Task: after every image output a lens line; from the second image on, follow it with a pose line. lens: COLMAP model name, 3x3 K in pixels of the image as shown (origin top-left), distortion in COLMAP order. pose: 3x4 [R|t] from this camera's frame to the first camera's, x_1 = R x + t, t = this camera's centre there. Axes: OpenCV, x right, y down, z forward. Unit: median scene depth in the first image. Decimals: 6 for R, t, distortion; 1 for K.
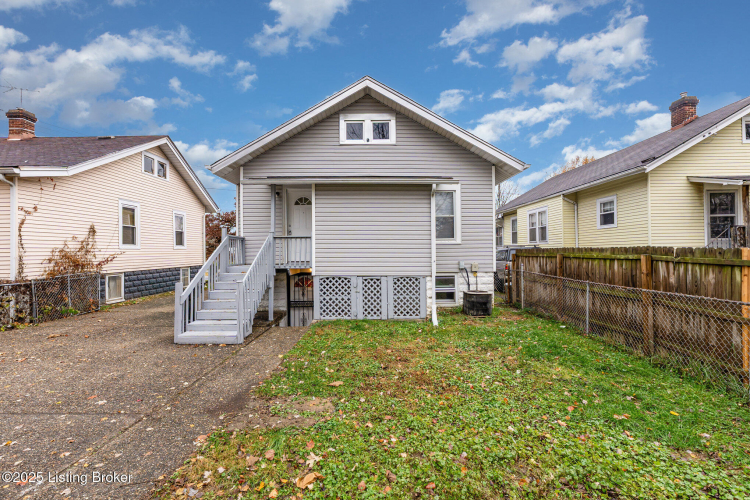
lens RADIAL K [[316.8, 0, 370.7], [0, 316.8, 251.0], [0, 0, 1]] dist [0.006141, -0.000132]
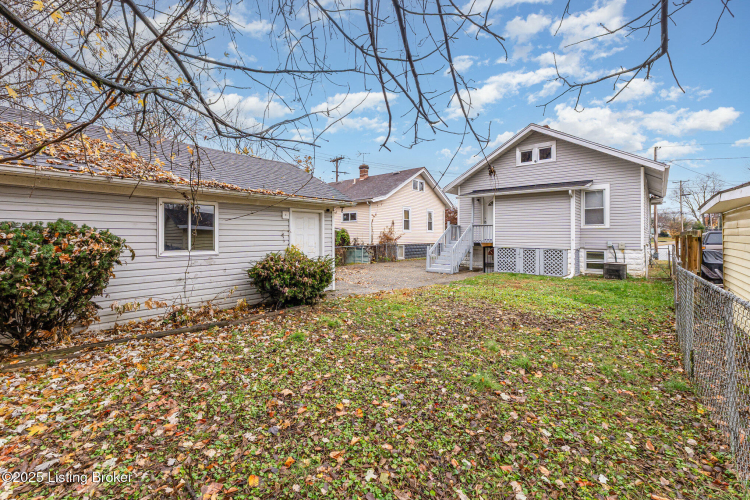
lens RADIAL K [[316.8, 0, 374.9], [0, 316.8, 244.1], [0, 0, 1]] dist [0.006141, -0.000132]
pose [[0.752892, 0.025154, -0.657664, 0.433389], [-0.004461, 0.999441, 0.033119, 0.005367], [0.658129, -0.022001, 0.752583, -0.691747]]
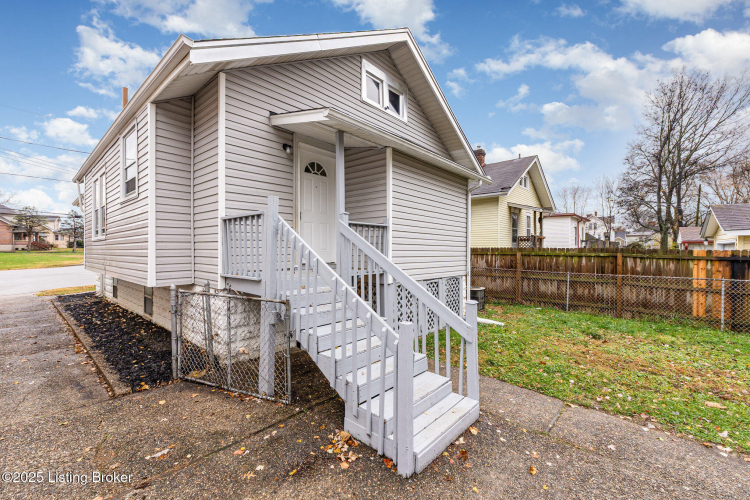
lens RADIAL K [[316.8, 0, 373.3], [0, 316.8, 251.9], [0, 0, 1]] dist [0.006141, -0.000132]
pose [[0.657104, 0.001430, 0.753799, -0.625707], [-0.009465, 0.999935, 0.006354, 0.004029], [-0.753741, -0.011310, 0.657075, 0.510915]]
